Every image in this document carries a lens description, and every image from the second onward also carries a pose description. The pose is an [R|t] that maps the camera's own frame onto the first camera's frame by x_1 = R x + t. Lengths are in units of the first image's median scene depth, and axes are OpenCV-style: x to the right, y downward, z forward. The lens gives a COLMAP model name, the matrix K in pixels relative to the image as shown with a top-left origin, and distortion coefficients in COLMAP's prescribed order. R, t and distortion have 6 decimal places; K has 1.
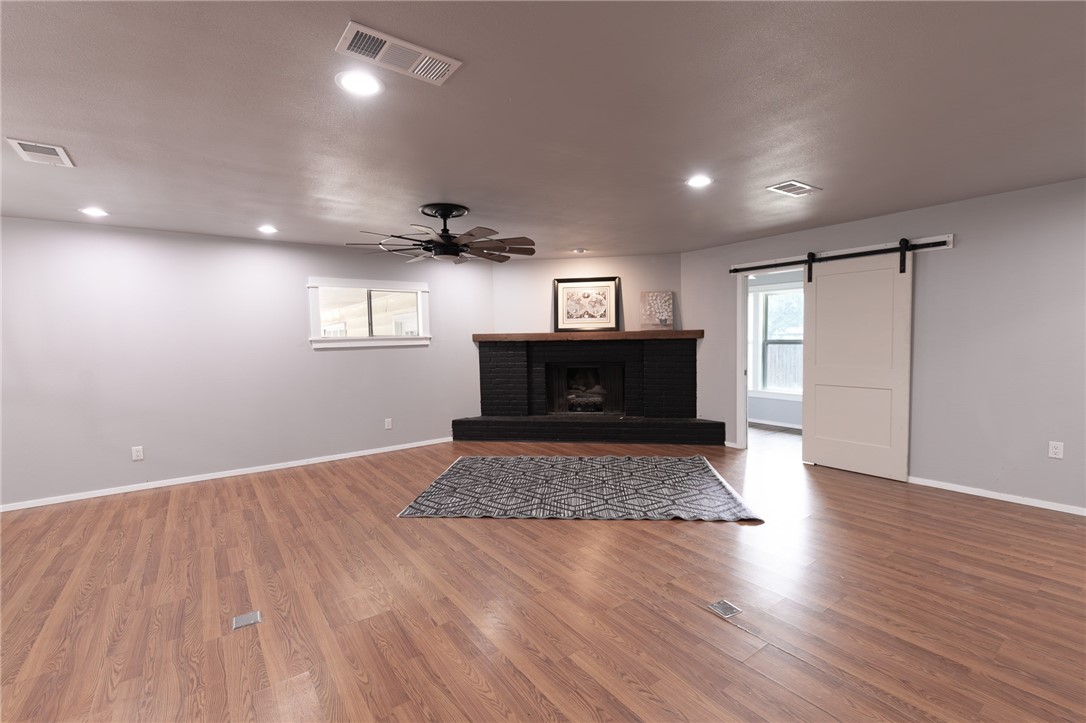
lens RADIAL K [[473.1, 0, 547.3], [0, 473.1, 369.9], [0, 0, 1]] dist [-0.001669, -0.000334]
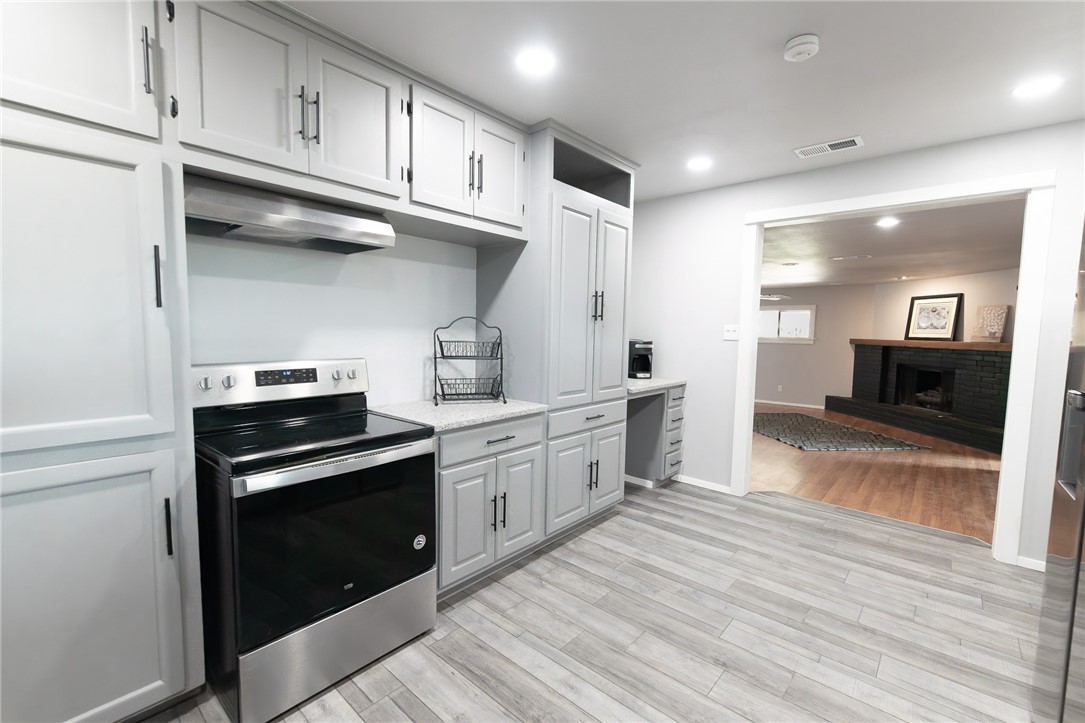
lens RADIAL K [[469.0, 0, 548.6], [0, 469.0, 363.6], [0, 0, 1]] dist [0.000939, -0.000009]
pose [[0.226471, 0.091541, -0.969707, 1.075595], [-0.090220, 0.993265, 0.072695, -0.024135], [0.969831, 0.071024, 0.233204, -0.211052]]
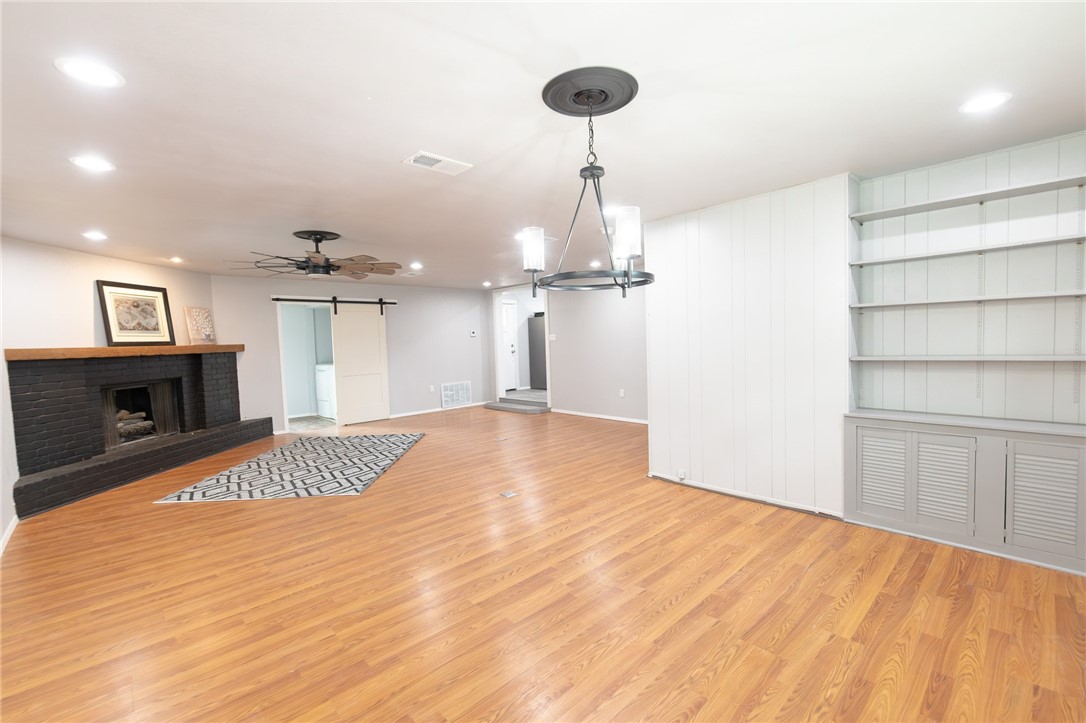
lens RADIAL K [[473.1, 0, 547.3], [0, 473.1, 369.9], [0, 0, 1]] dist [-0.001669, -0.000334]
pose [[-0.123103, -0.044588, 0.991392, -0.931621], [0.101807, 0.993152, 0.057309, -0.011396], [-0.987158, 0.107986, -0.117721, 0.390247]]
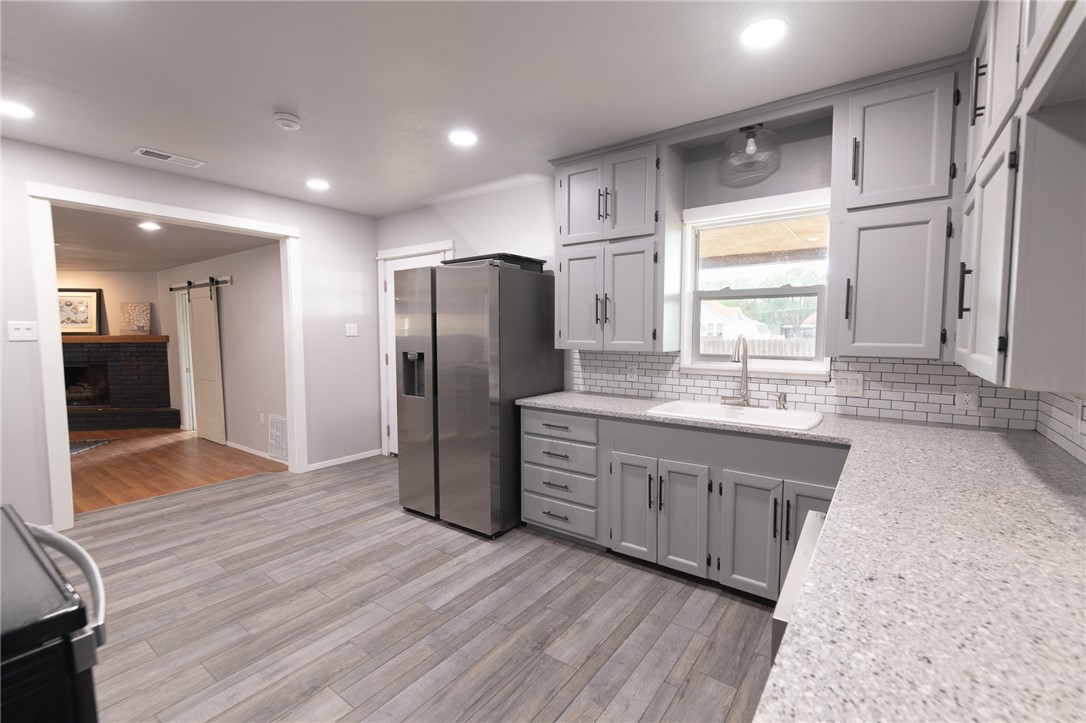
lens RADIAL K [[469.4, 0, 549.1], [0, 469.4, 363.6], [0, 0, 1]] dist [0.000939, -0.000009]
pose [[0.950950, -0.009838, 0.309188, 0.885814], [0.009722, 0.999951, 0.001914, -0.003627], [-0.309192, 0.001186, 0.950999, -0.467506]]
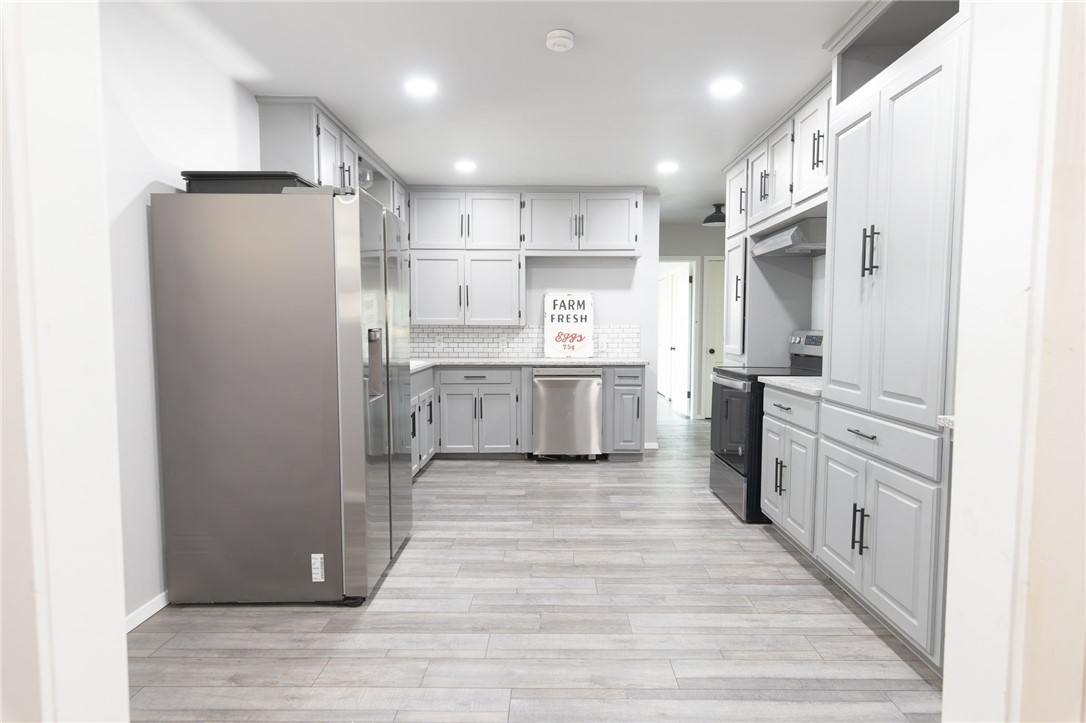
lens RADIAL K [[609.4, 0, 555.9], [0, 609.4, 365.3], [0, 0, 1]] dist [0.000720, 0.000121]
pose [[-0.810902, -0.027650, 0.584528, 0.526793], [0.048027, 0.992369, 0.113569, -0.035397], [-0.583207, 0.120167, -0.803386, 0.400961]]
